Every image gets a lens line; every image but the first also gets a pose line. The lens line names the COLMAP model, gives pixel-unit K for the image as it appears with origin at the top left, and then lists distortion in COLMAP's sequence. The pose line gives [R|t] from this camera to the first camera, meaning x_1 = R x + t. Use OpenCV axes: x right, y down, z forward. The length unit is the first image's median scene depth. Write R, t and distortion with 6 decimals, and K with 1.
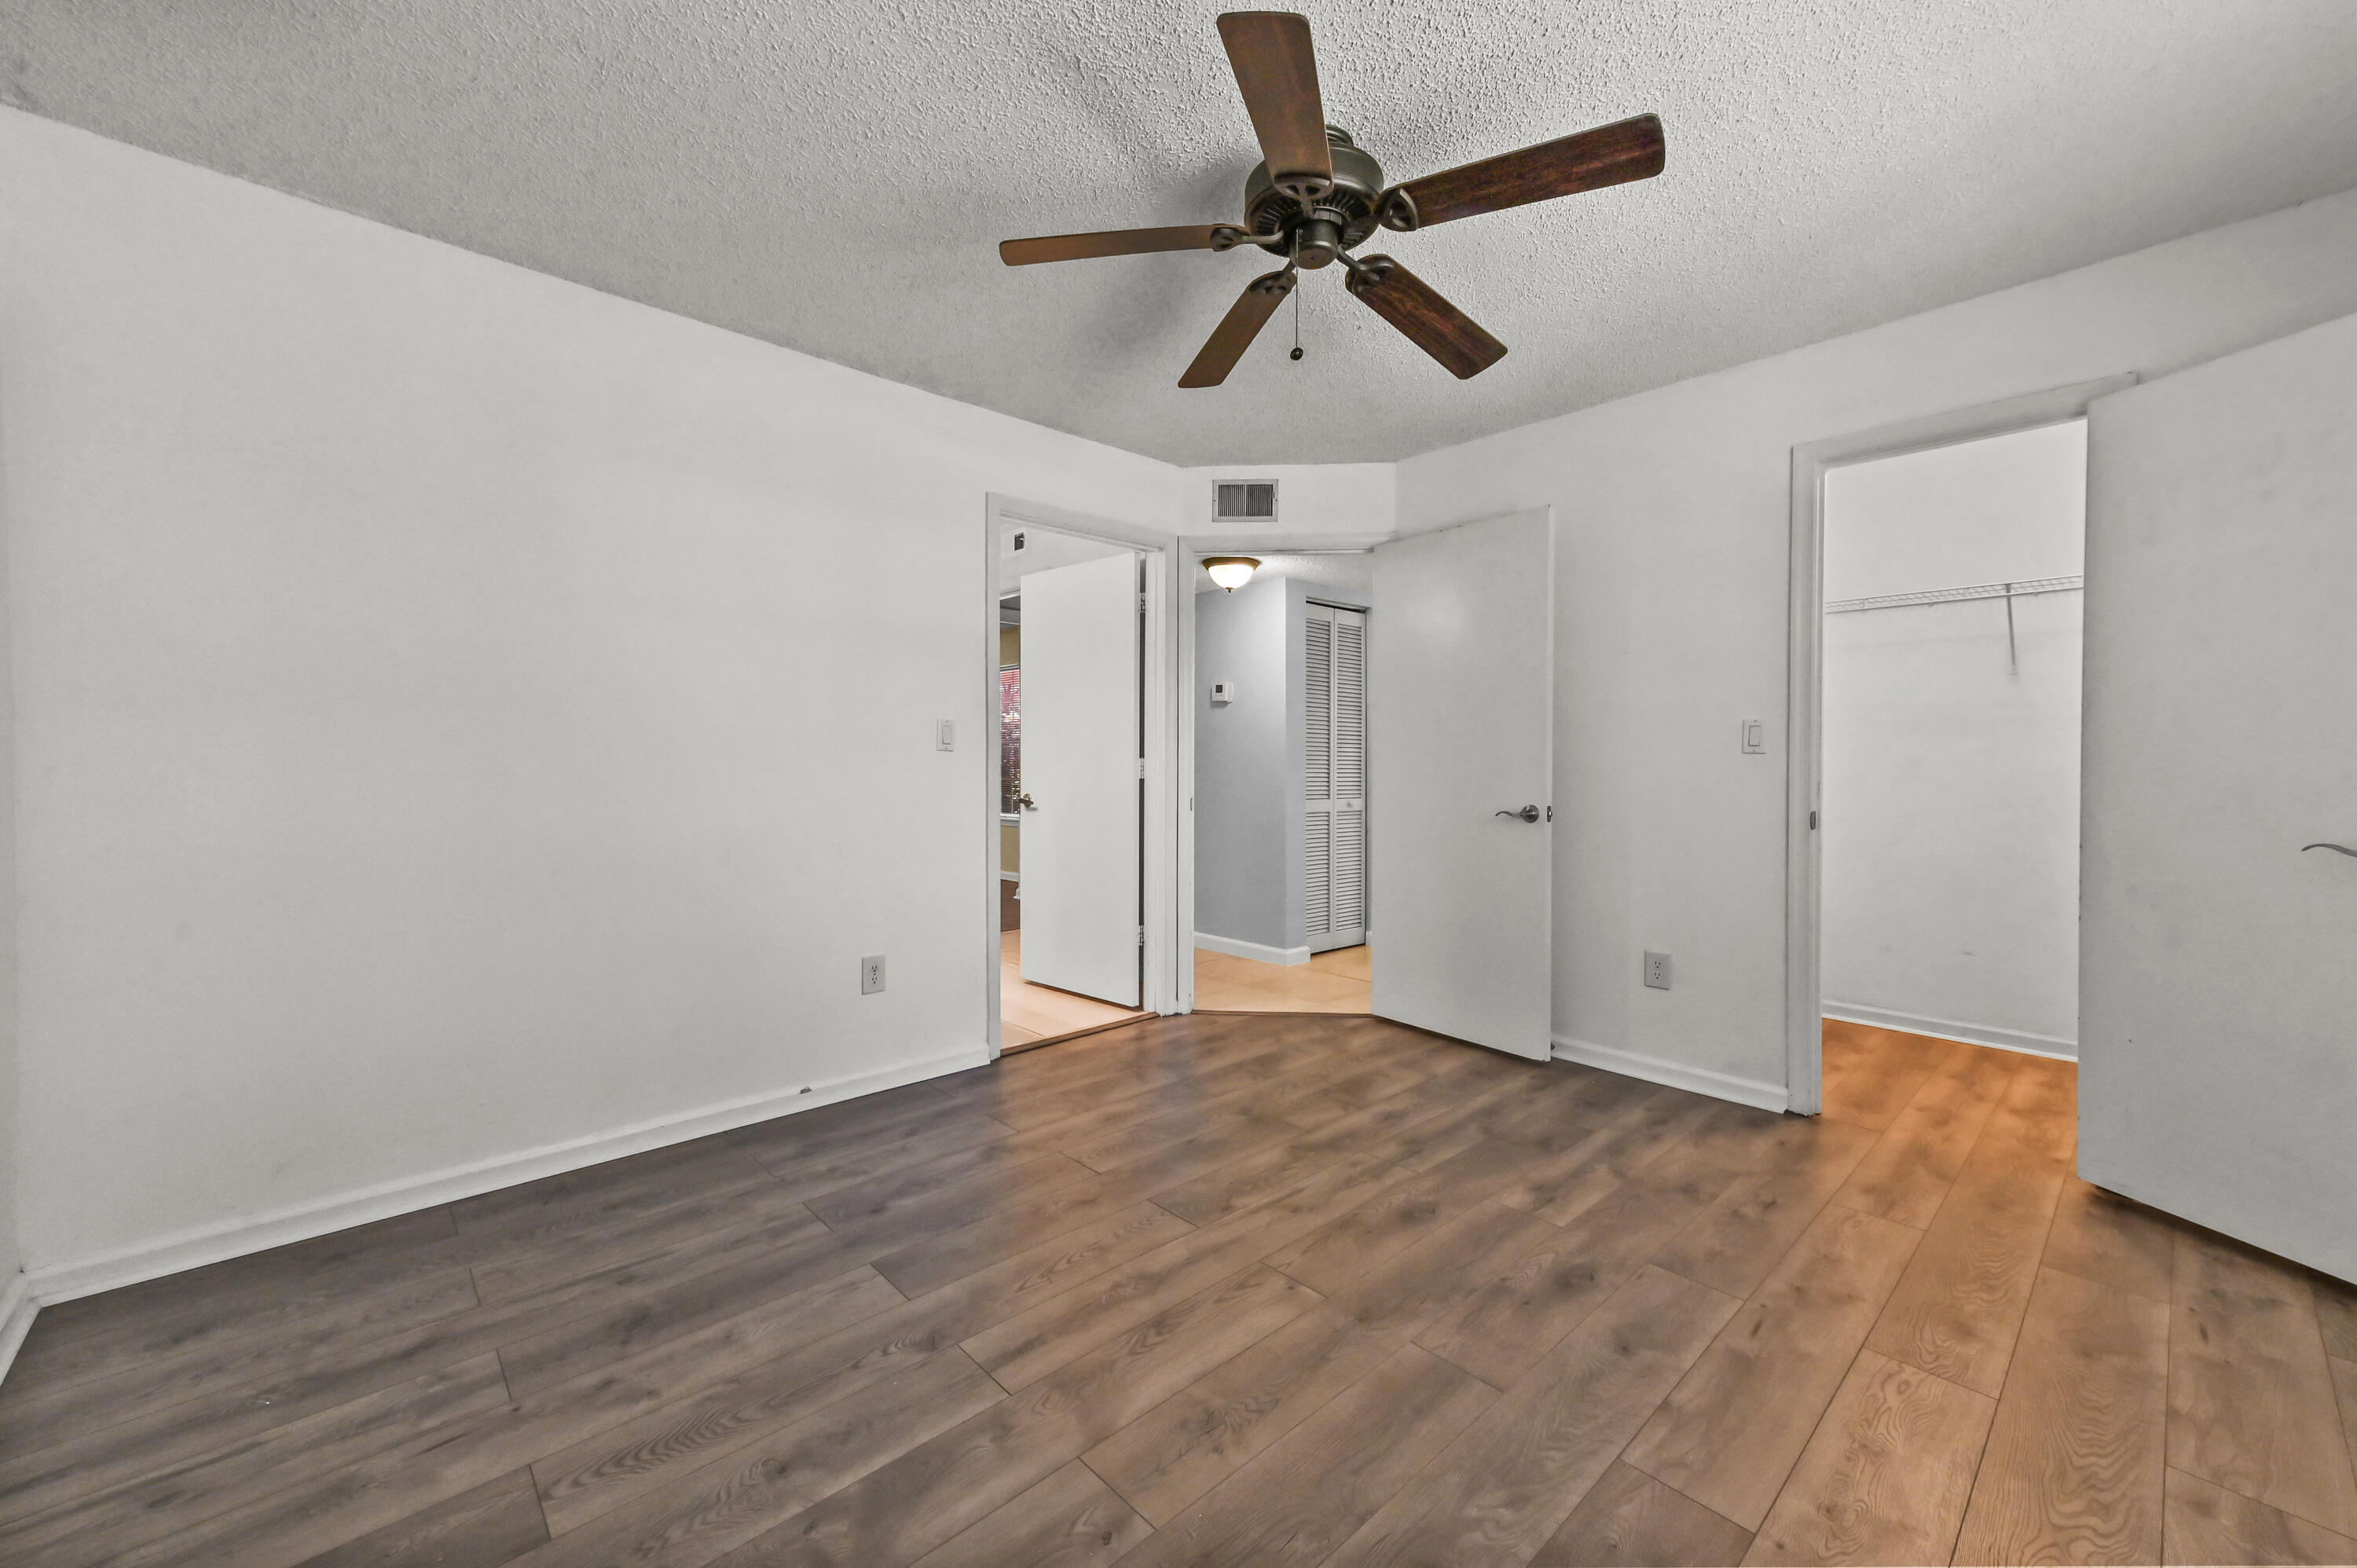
lens RADIAL K [[942.1, 0, 1167.9], [0, 942.1, 765.3], [0, 0, 1]] dist [0.005018, 0.000415]
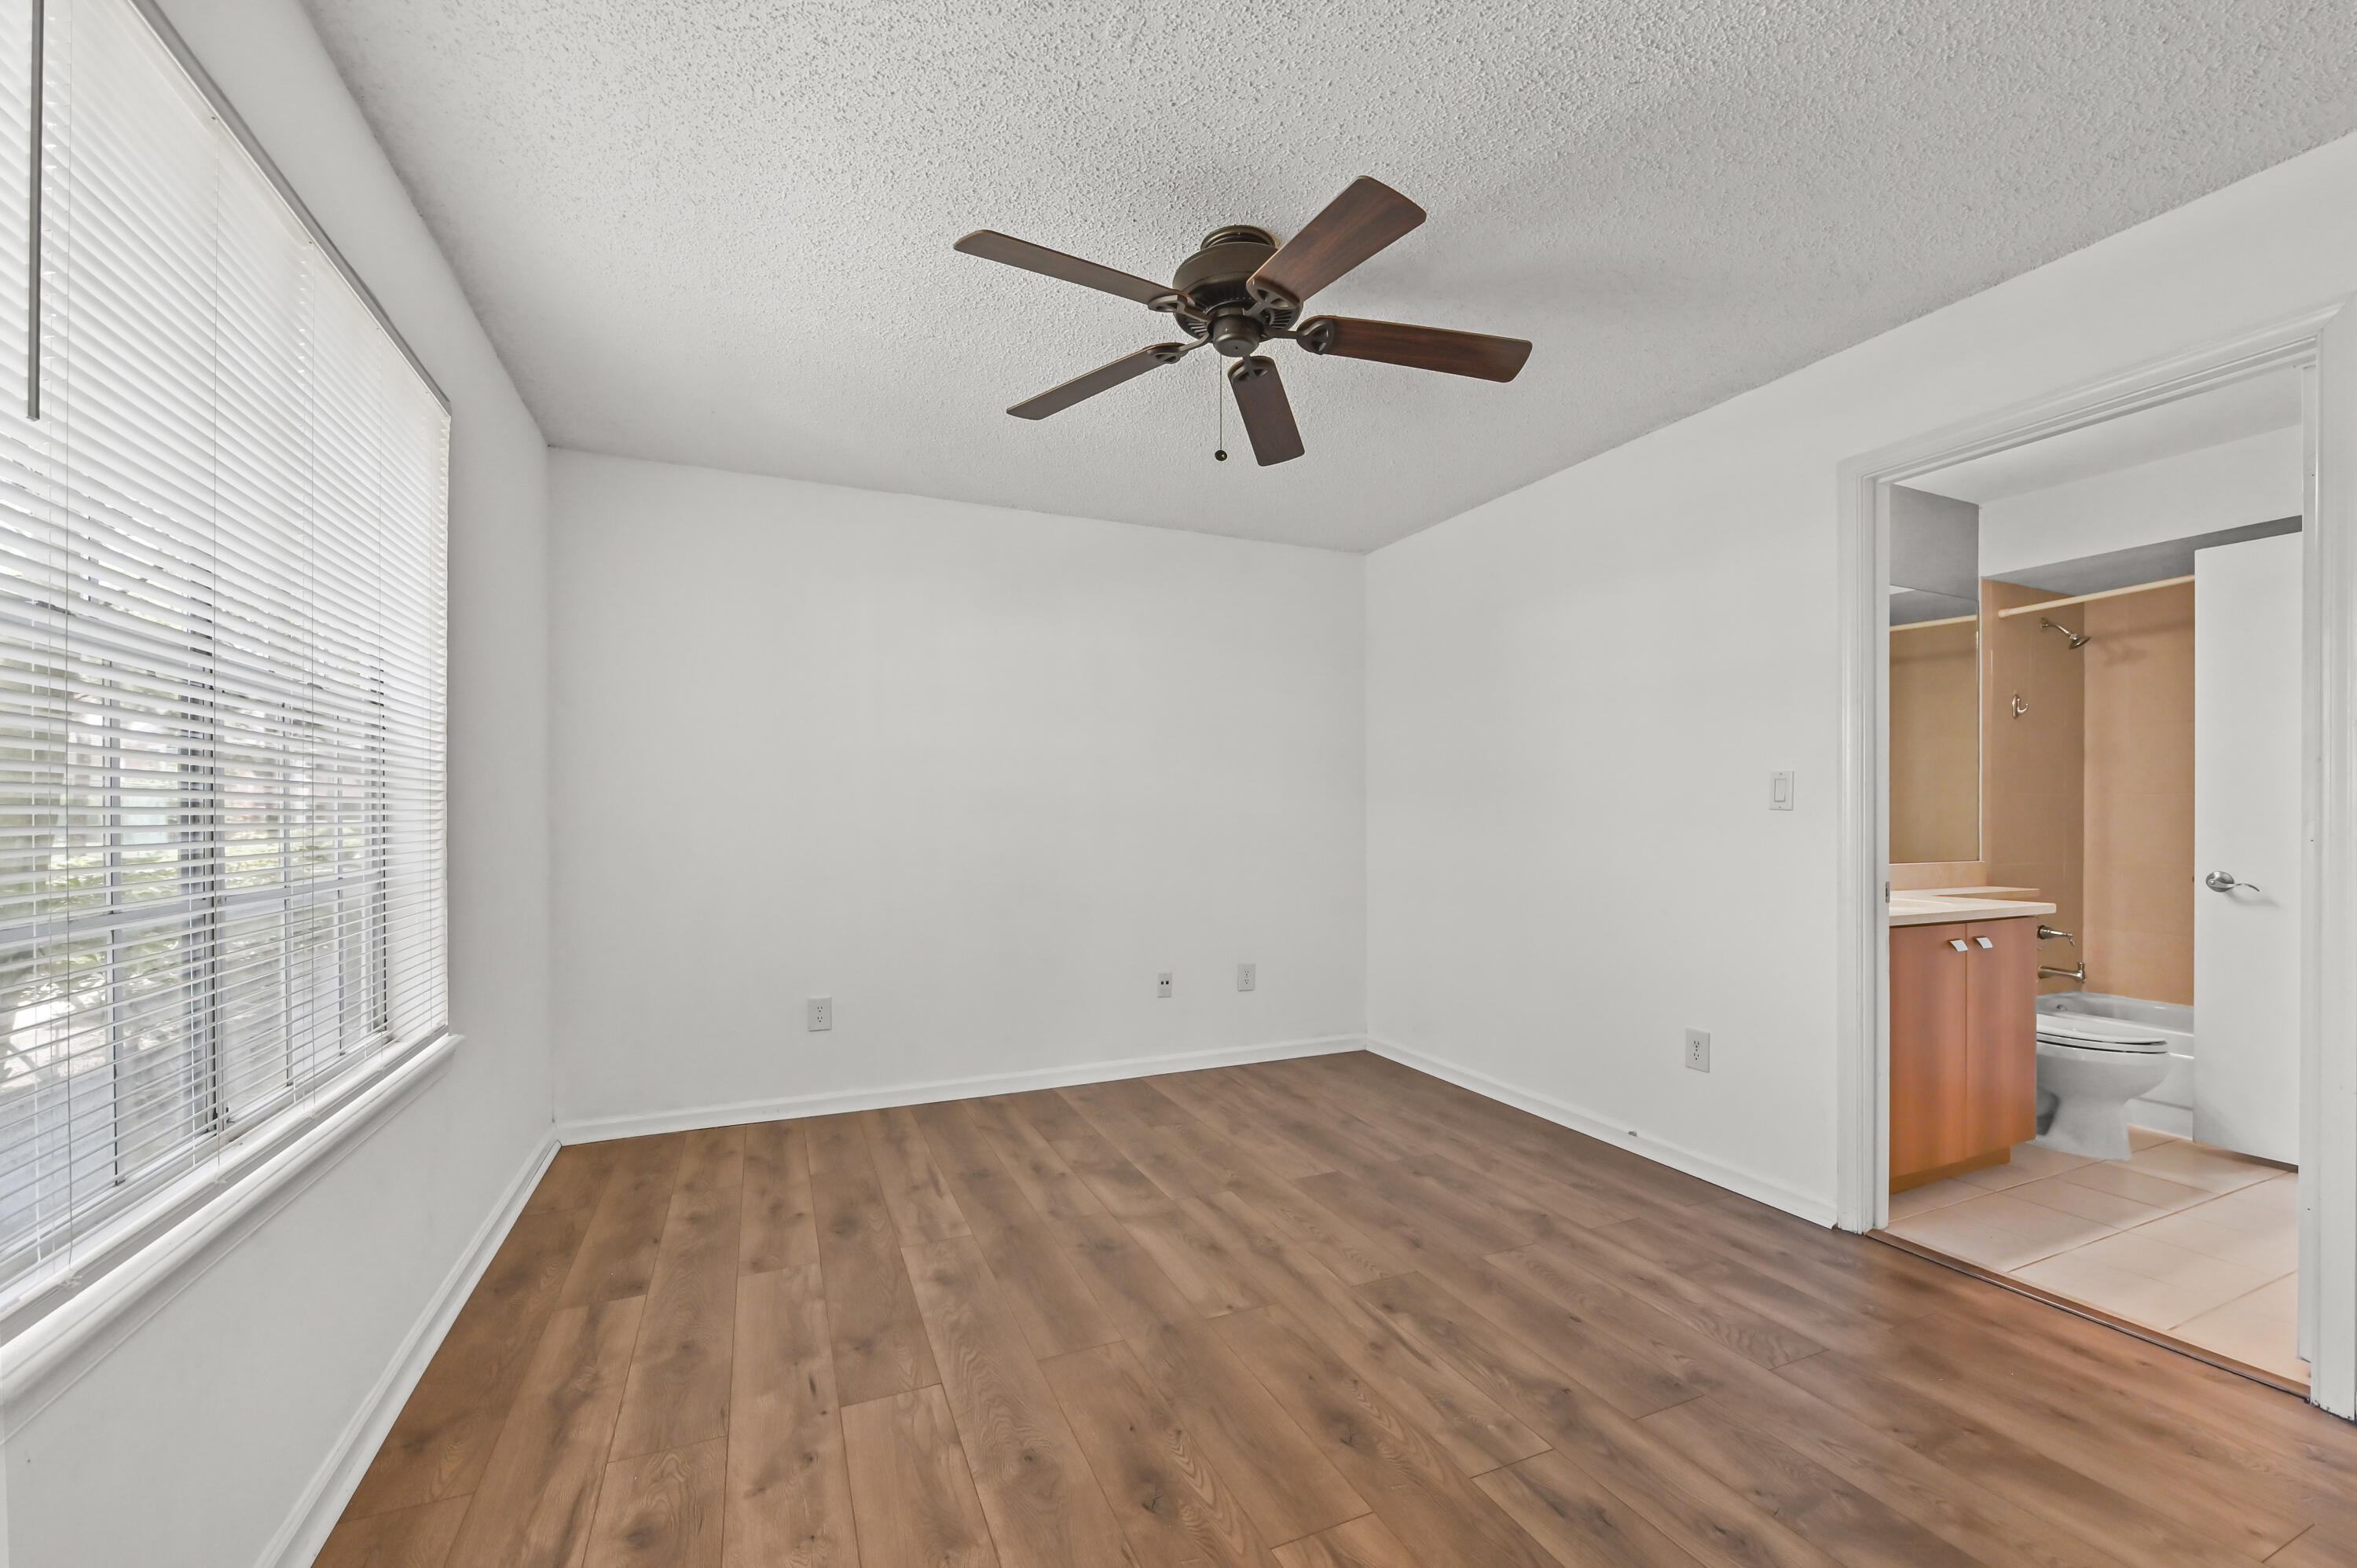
lens RADIAL K [[942.1, 0, 1185.1], [0, 942.1, 824.9], [0, 0, 1]] dist [0.005018, 0.000415]
pose [[-0.317701, 0.010088, -0.948137, 1.081472], [-0.001660, 0.999936, 0.011195, -0.020628], [0.948190, 0.005131, -0.317664, 1.181153]]
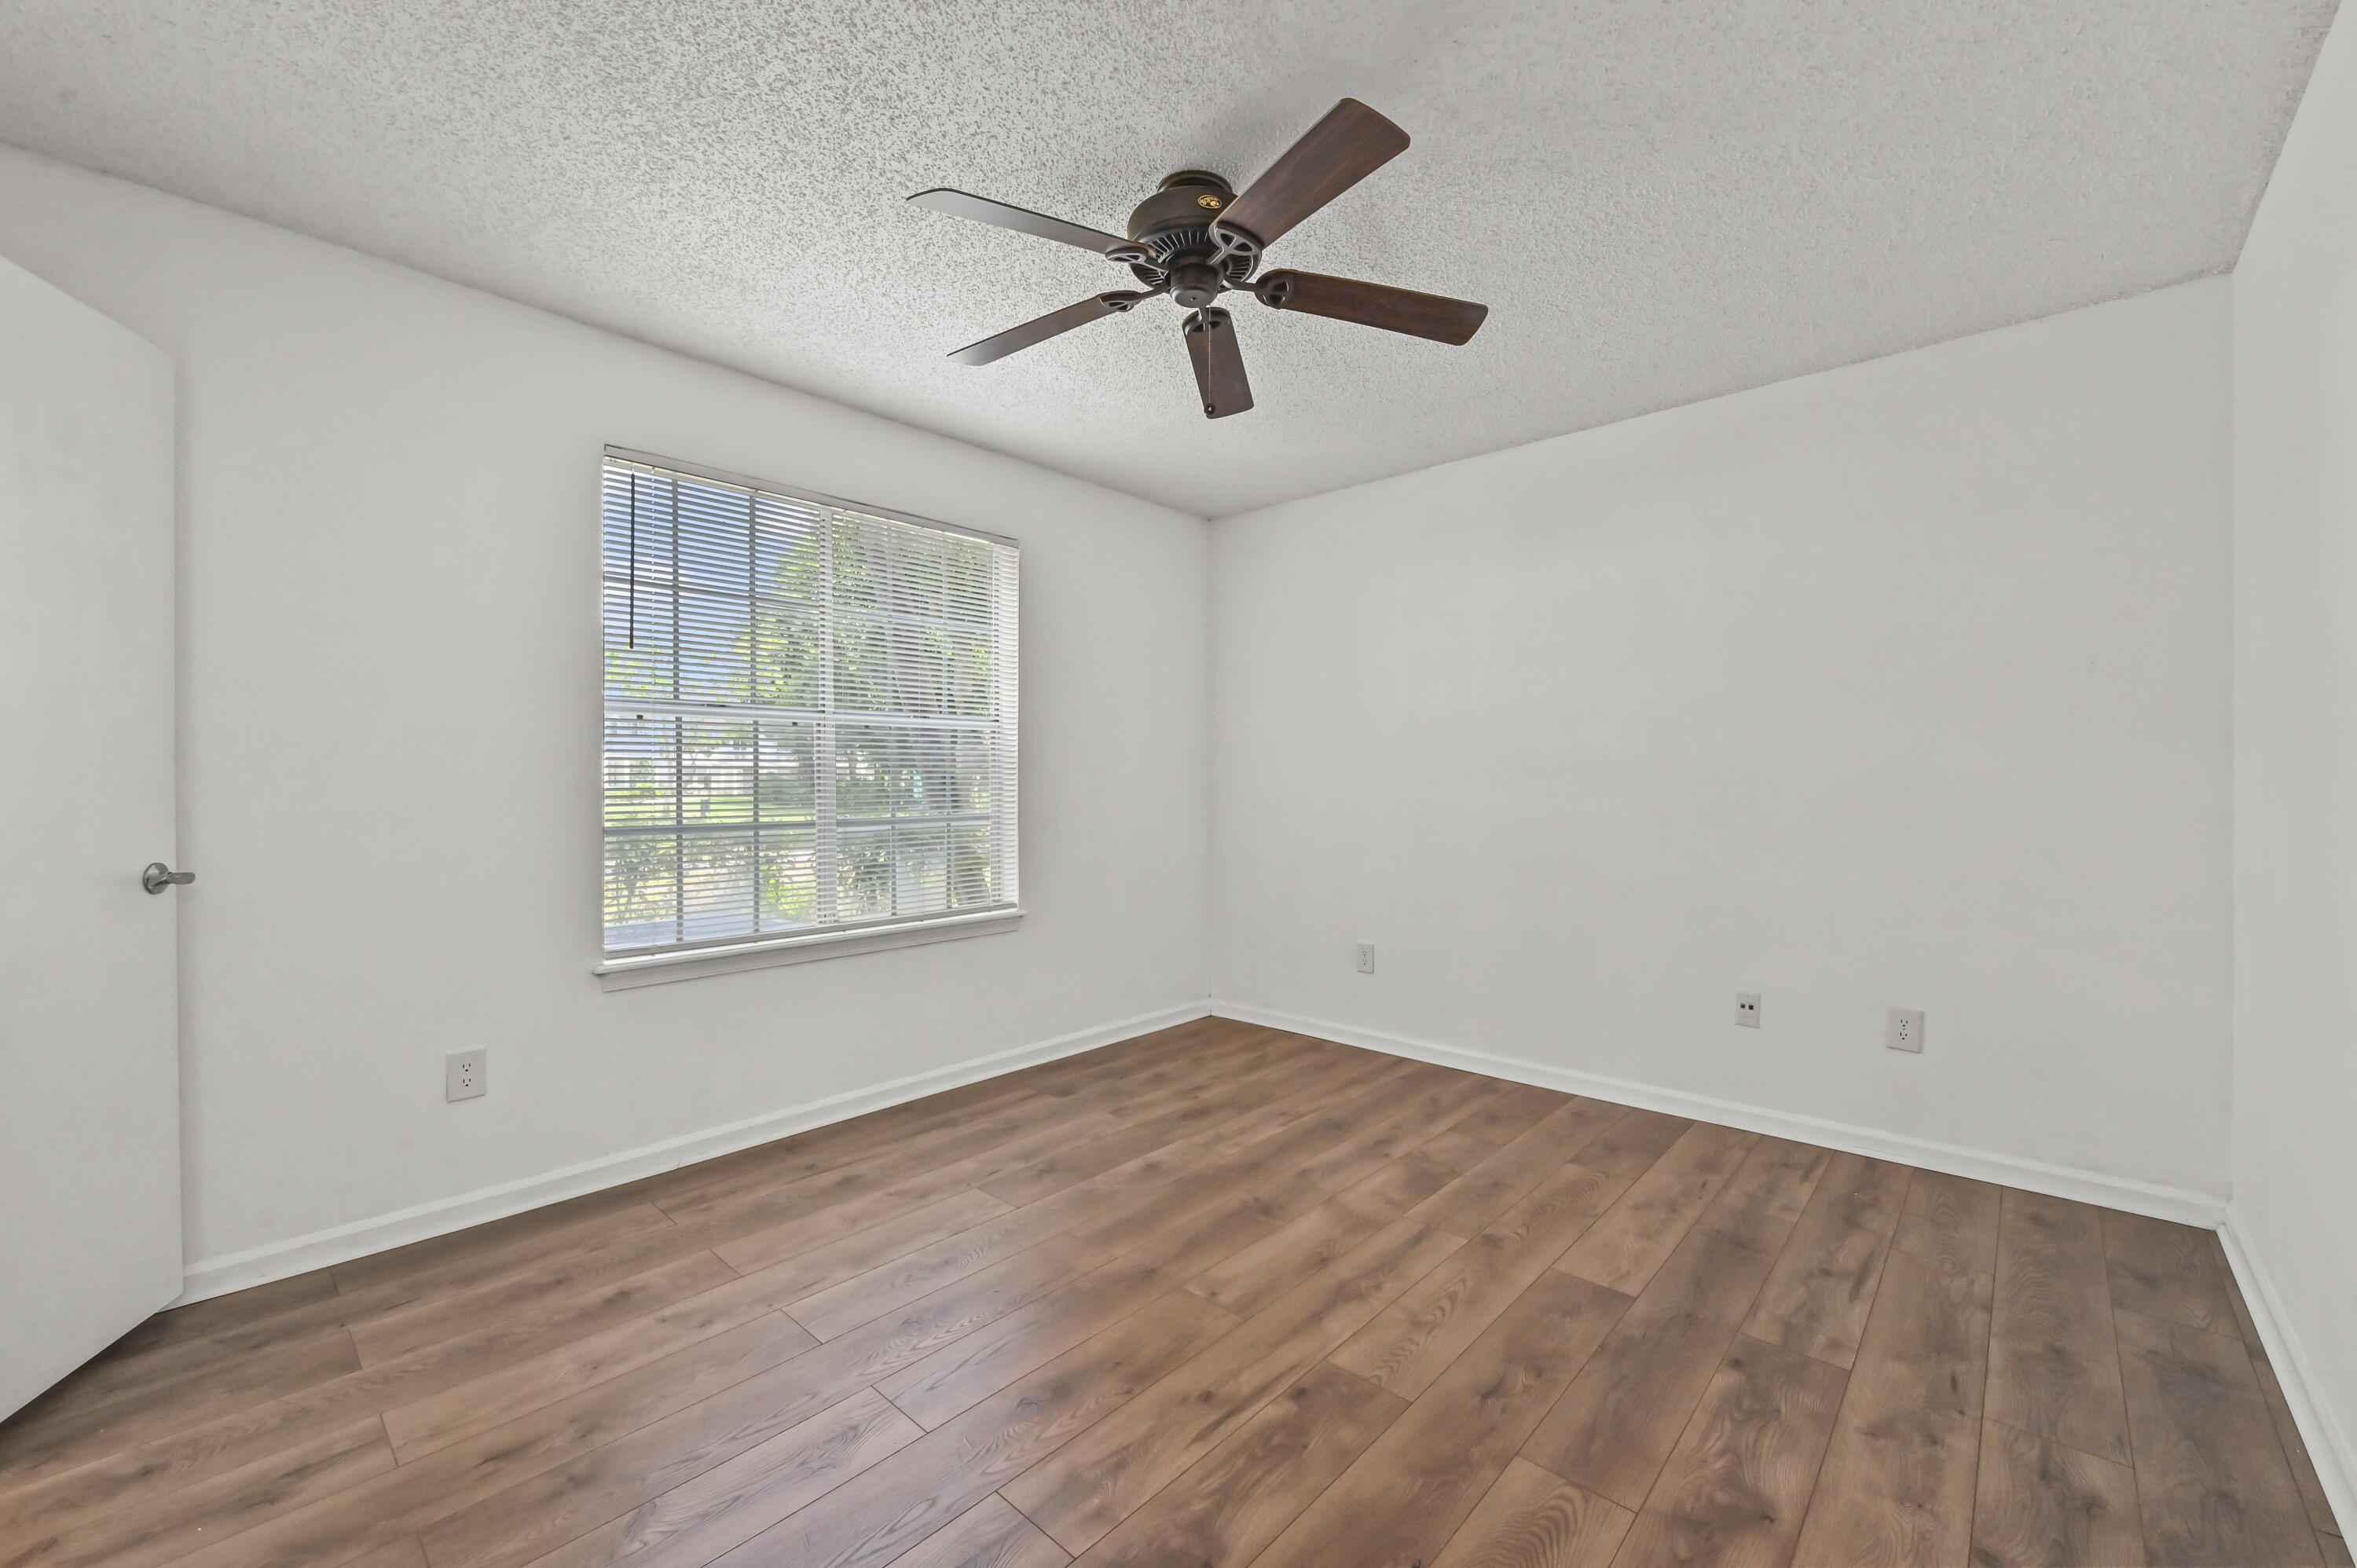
lens RADIAL K [[942.1, 0, 1190.3], [0, 942.1, 776.9], [0, 0, 1]] dist [0.005018, 0.000415]
pose [[-0.994625, -0.000301, -0.103542, 0.240431], [0.000140, 0.999991, -0.004252, -0.013248], [0.103542, -0.004243, -0.994616, 1.855546]]
